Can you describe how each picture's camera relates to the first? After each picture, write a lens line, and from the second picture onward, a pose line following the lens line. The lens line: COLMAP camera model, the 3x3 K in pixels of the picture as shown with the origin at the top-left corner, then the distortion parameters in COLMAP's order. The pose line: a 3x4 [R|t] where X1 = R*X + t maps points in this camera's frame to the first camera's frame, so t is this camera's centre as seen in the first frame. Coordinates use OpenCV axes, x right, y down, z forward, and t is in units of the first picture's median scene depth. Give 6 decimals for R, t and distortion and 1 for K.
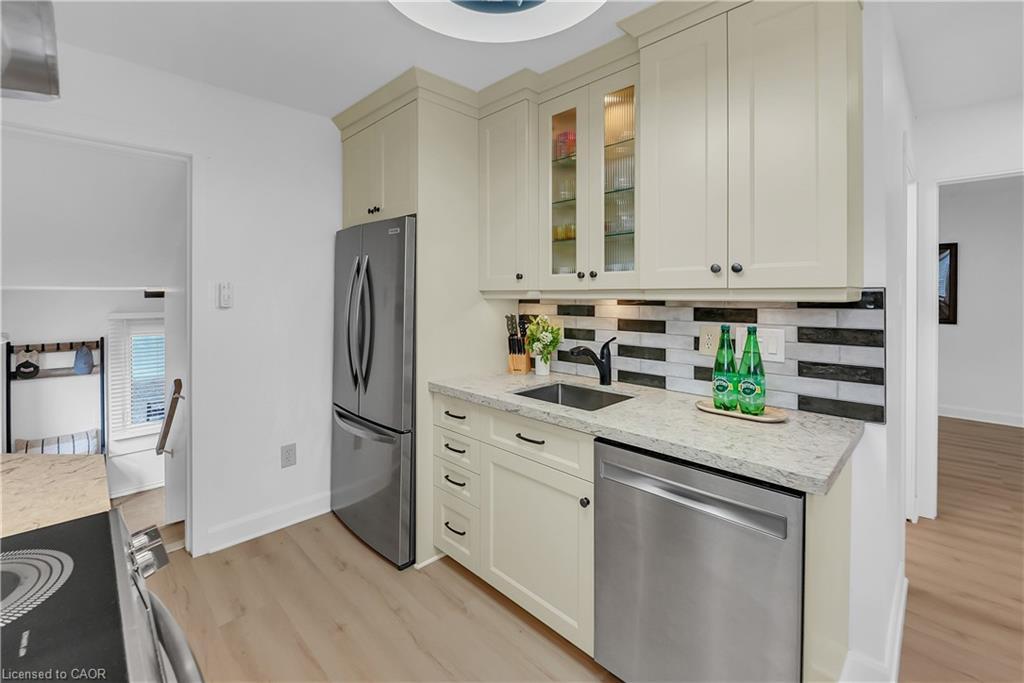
lens RADIAL K [[437.1, 0, 500.8], [0, 437.1, 296.1], [0, 0, 1]] dist [-0.007747, -0.000042]
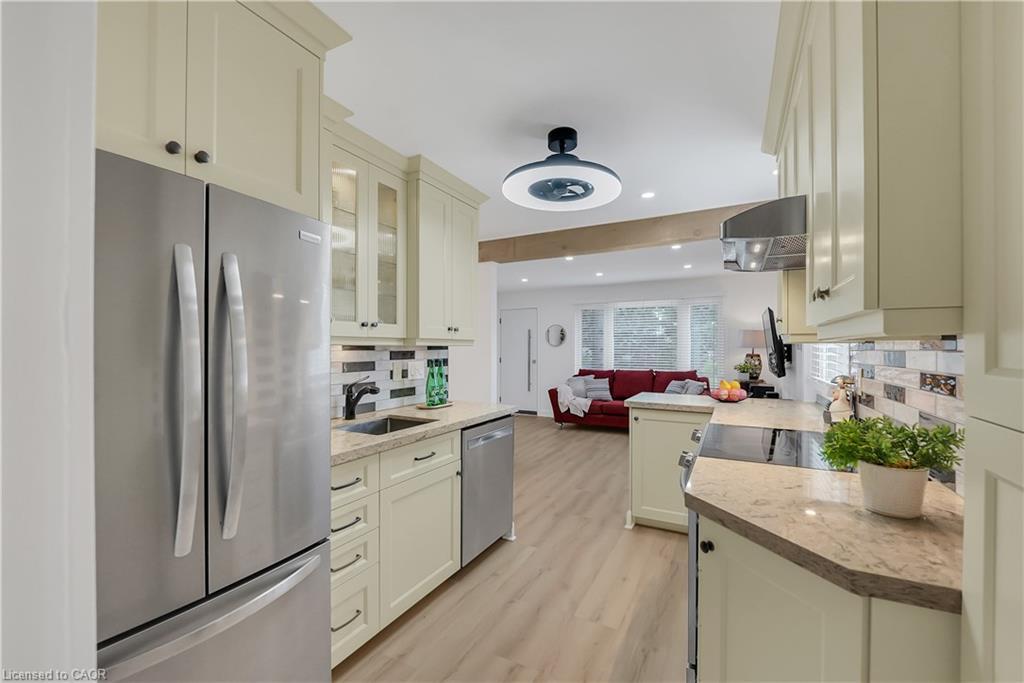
lens RADIAL K [[437.1, 0, 517.5], [0, 437.1, 345.3], [0, 0, 1]] dist [-0.007747, -0.000042]
pose [[-0.337600, 0.004723, 0.941278, -1.076059], [0.000520, 0.999988, -0.004831, 0.013669], [-0.941289, -0.001142, -0.337599, 1.049568]]
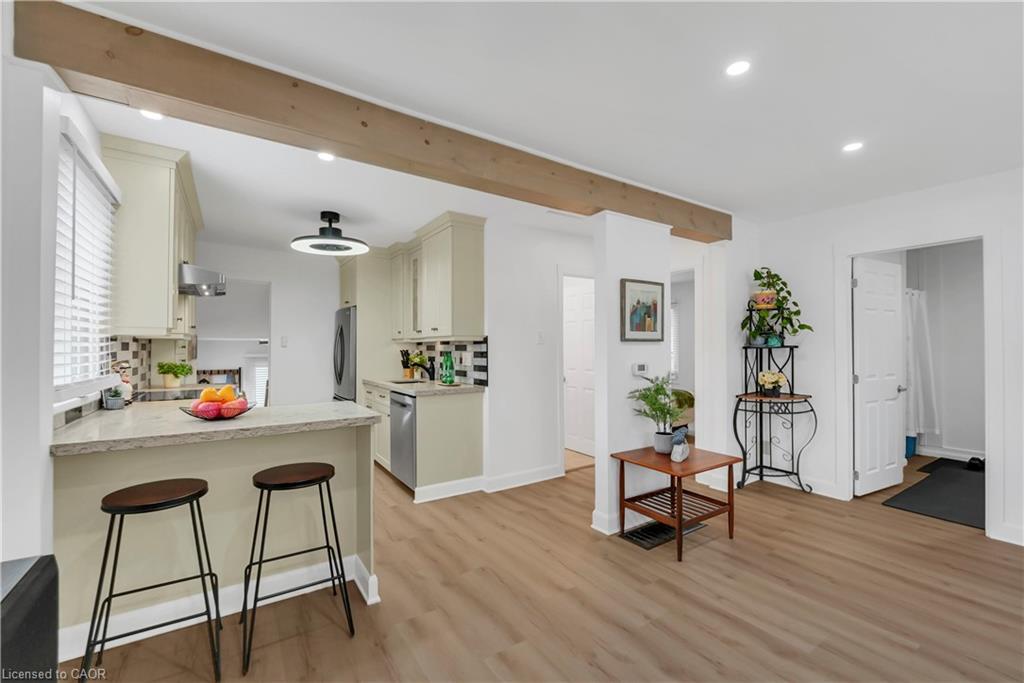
lens RADIAL K [[437.1, 0, 511.4], [0, 437.1, 343.9], [0, 0, 1]] dist [-0.007747, -0.000042]
pose [[0.981560, -0.002564, -0.191136, 1.141976], [0.000487, 0.999940, -0.010914, 0.044297], [0.191153, 0.010620, 0.981503, -1.197389]]
